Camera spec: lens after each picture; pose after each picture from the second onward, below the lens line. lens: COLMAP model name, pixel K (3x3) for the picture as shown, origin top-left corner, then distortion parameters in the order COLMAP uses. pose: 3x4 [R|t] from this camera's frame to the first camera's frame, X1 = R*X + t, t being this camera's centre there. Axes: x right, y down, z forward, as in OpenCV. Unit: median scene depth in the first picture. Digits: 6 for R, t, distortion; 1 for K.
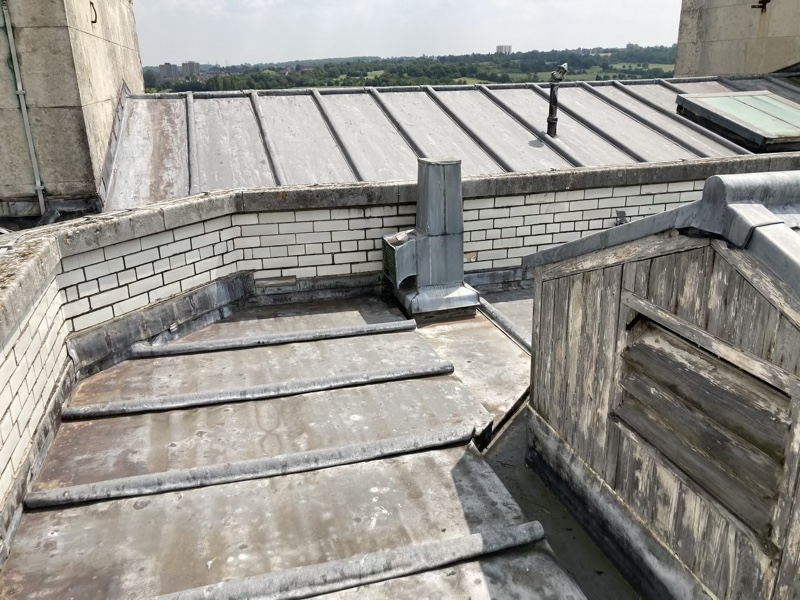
lens RADIAL K [[651.4, 0, 397.7], [0, 651.4, 297.0], [0, 0, 1]] dist [0.020400, -0.033333]
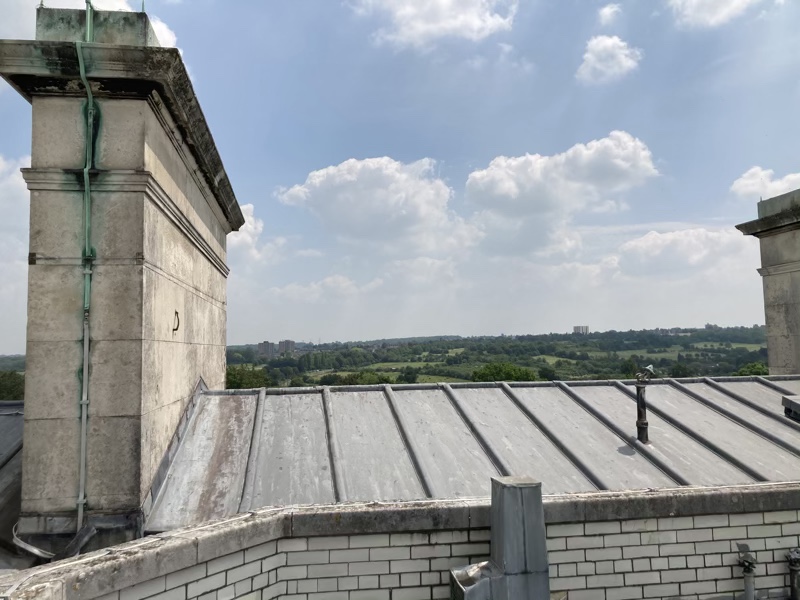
lens RADIAL K [[651.4, 0, 397.7], [0, 651.4, 297.0], [0, 0, 1]] dist [0.020400, -0.033333]
pose [[0.992477, -0.010180, -0.122008, 0.014602], [-0.039374, 0.917059, -0.396802, -0.073727], [0.115928, 0.398621, 0.909759, 0.078265]]
